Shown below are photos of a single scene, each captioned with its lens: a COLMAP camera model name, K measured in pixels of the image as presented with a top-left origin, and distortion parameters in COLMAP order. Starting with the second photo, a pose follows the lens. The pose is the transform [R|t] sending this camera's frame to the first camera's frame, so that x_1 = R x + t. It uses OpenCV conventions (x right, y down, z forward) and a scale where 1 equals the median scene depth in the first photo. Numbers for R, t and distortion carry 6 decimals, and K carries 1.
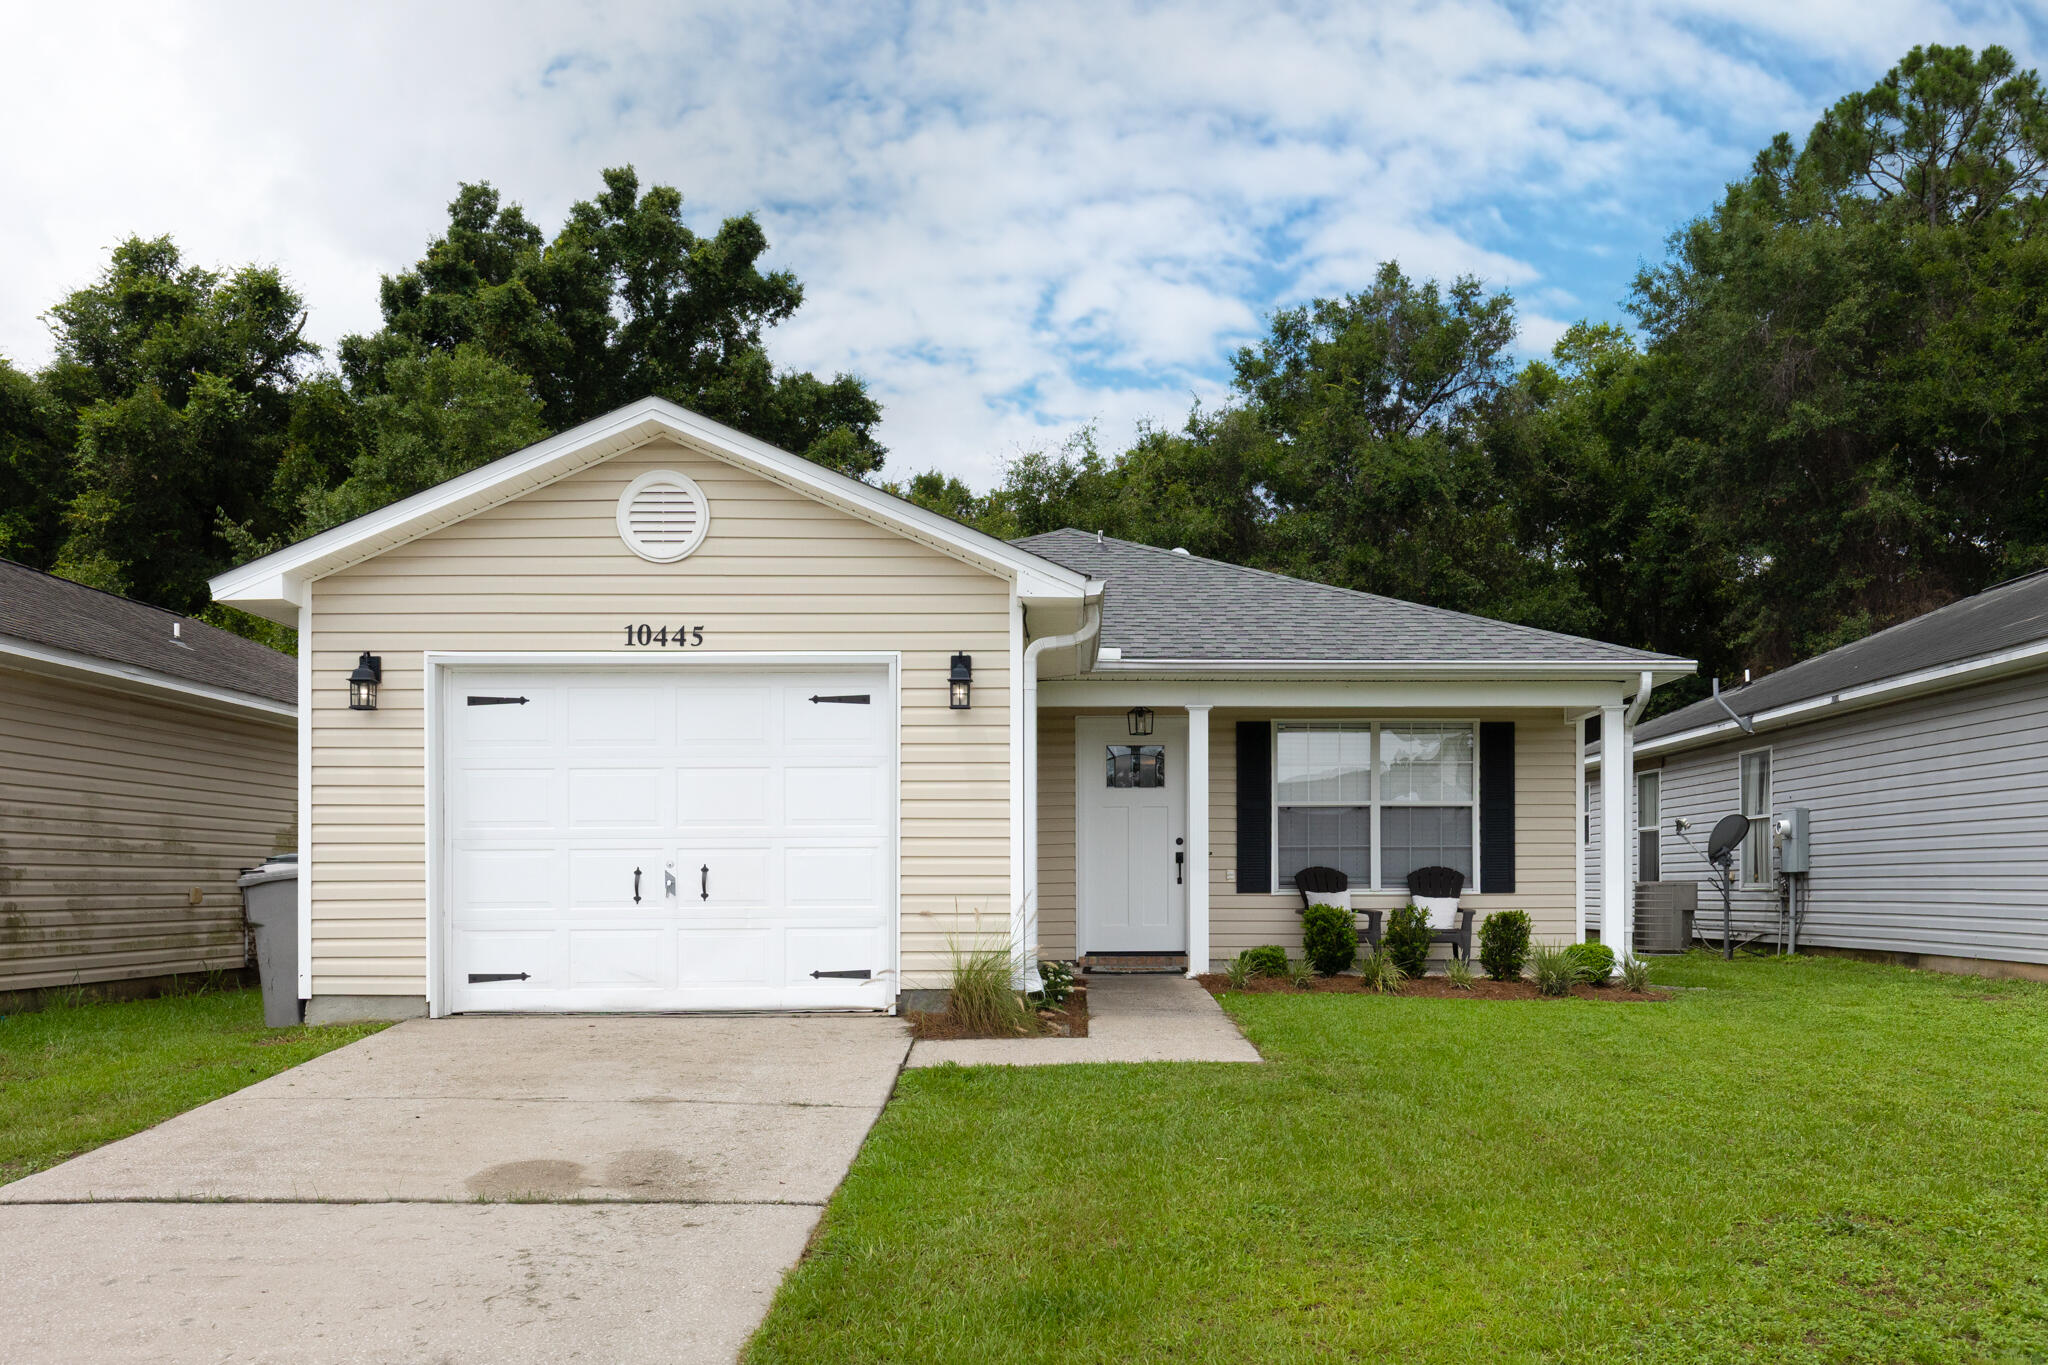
lens RADIAL K [[1684.4, 0, 1069.4], [0, 1684.4, 884.2], [0, 0, 1]] dist [0.000130, -0.000018]
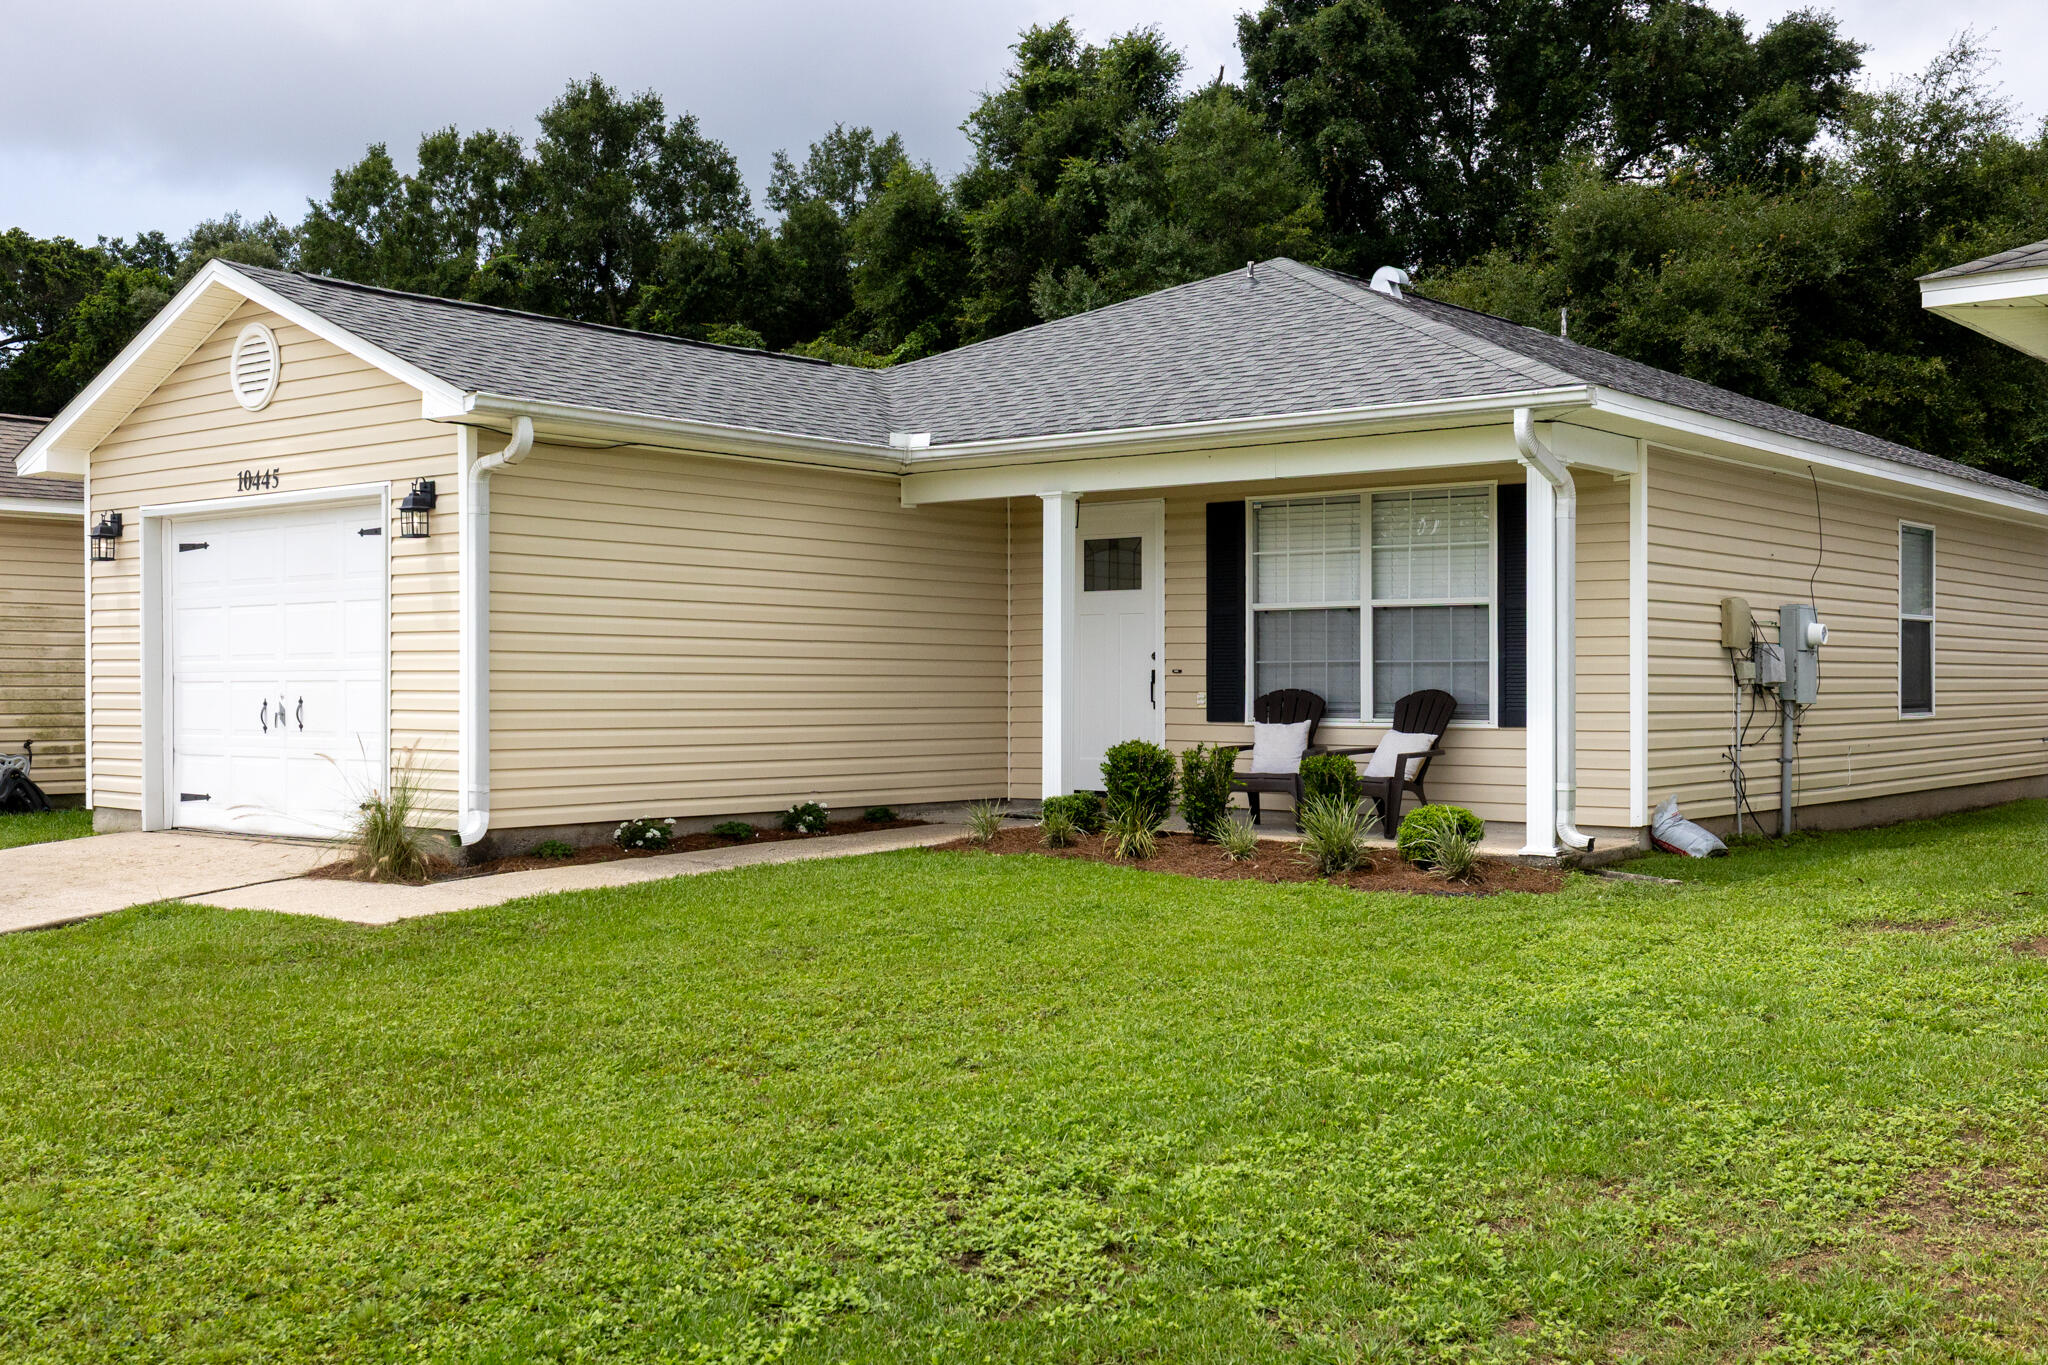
lens RADIAL K [[2043.9, 0, 1019.7], [0, 2043.9, 681.6], [0, 0, 1]] dist [-0.002070, 0.000443]
pose [[0.770207, 0.002190, -0.637791, 0.634865], [0.000381, 0.999992, 0.003894, -0.017412], [0.637794, -0.003243, 0.770200, 0.213255]]
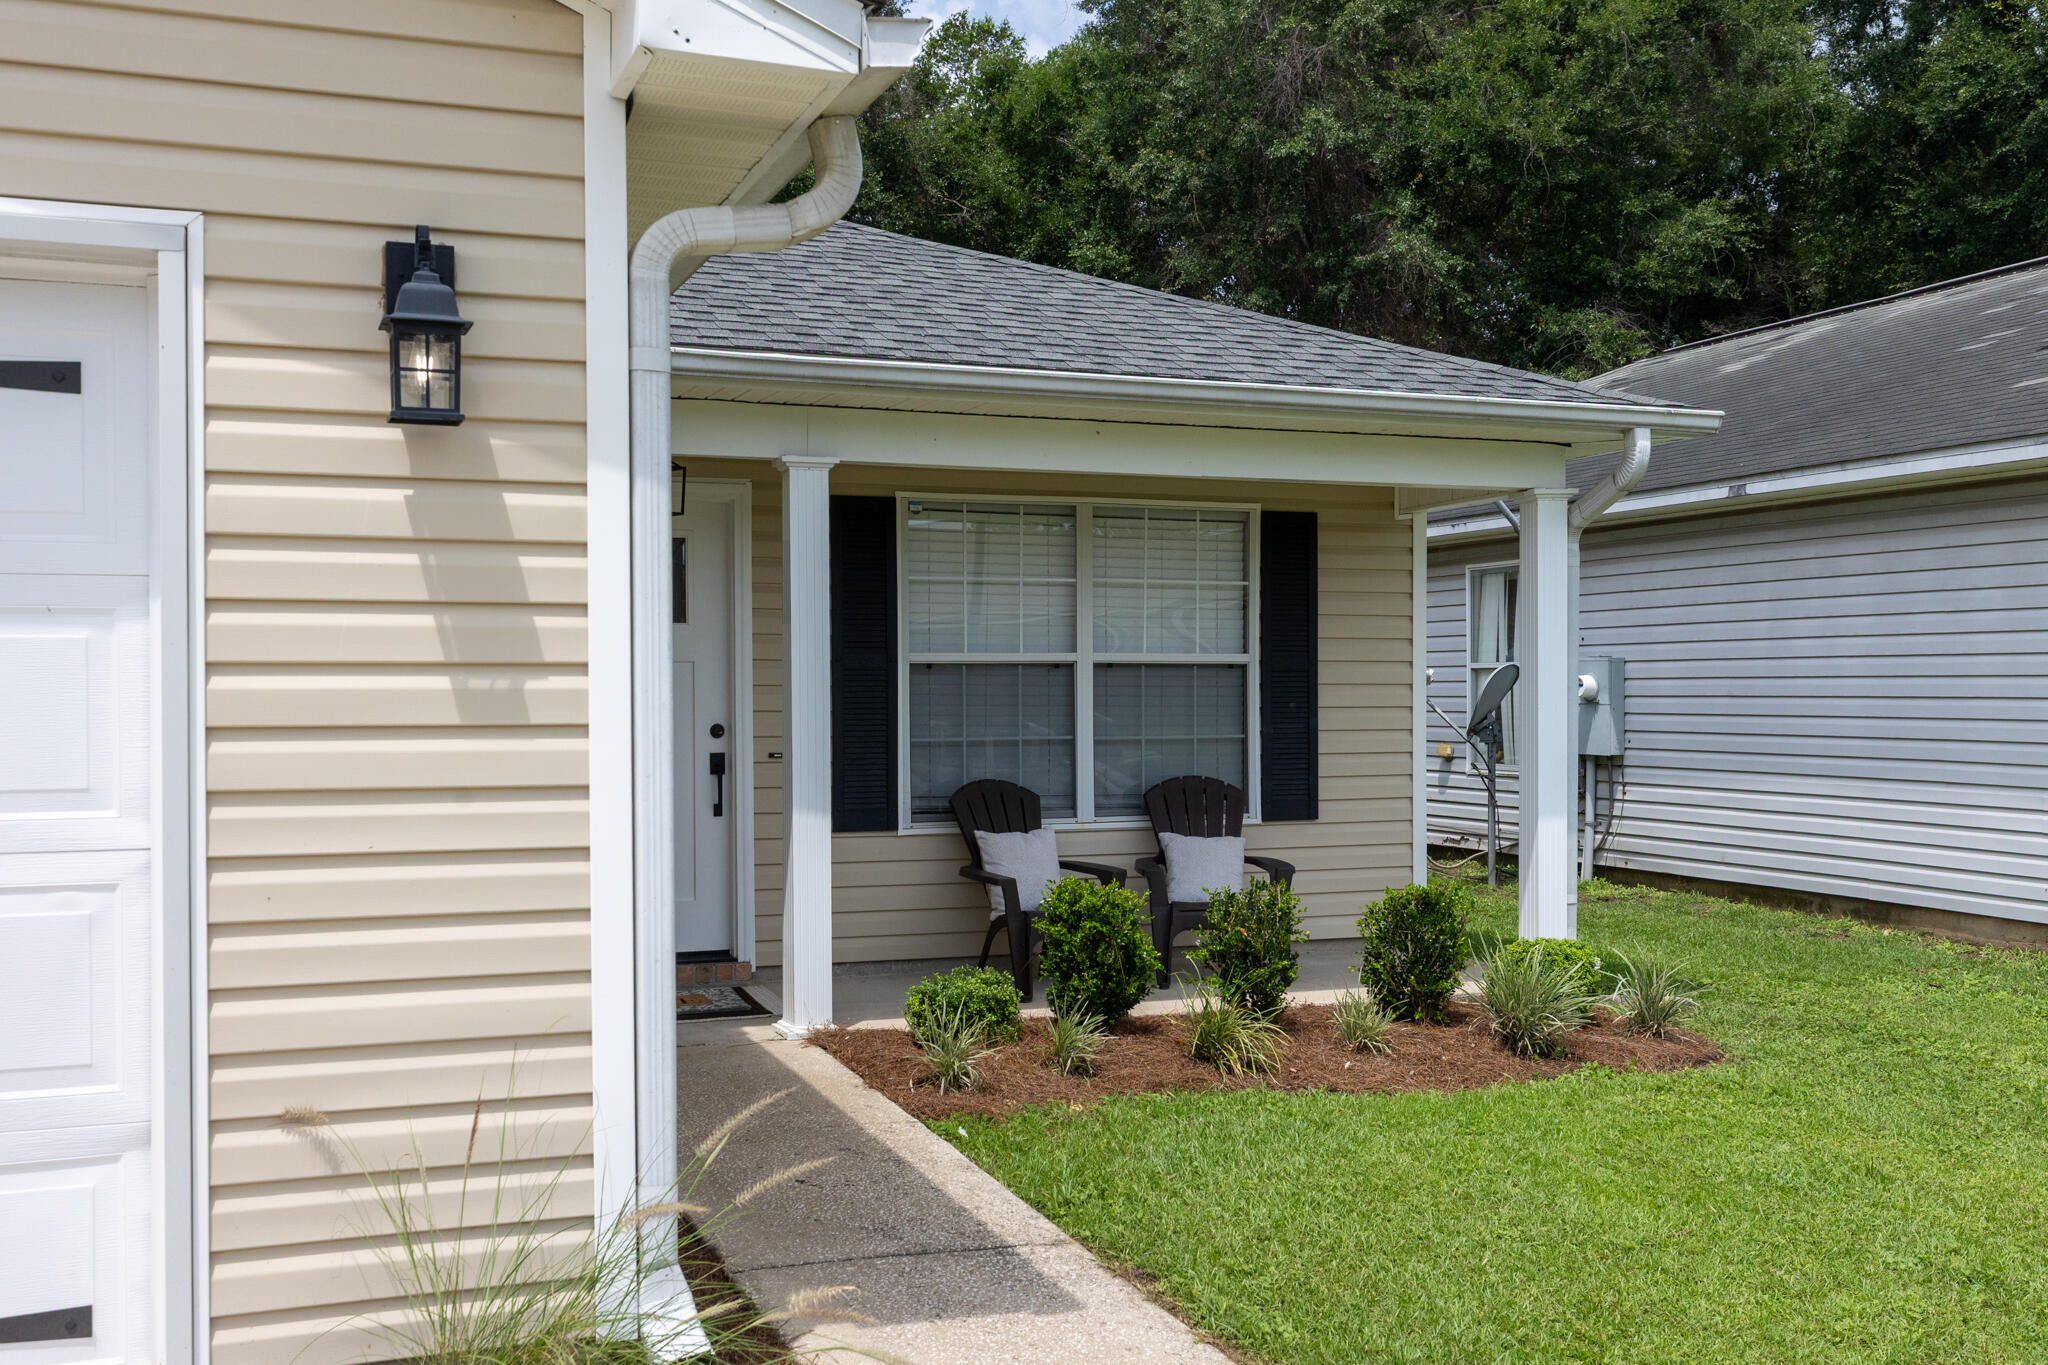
lens RADIAL K [[1976.4, 0, 995.5], [0, 1976.4, 708.3], [0, 0, 1]] dist [0.013937, 0.003731]
pose [[0.937736, -0.003542, 0.347331, -0.061057], [0.000155, 0.999952, 0.009778, -0.038132], [-0.347349, -0.009116, 0.937692, 0.425019]]
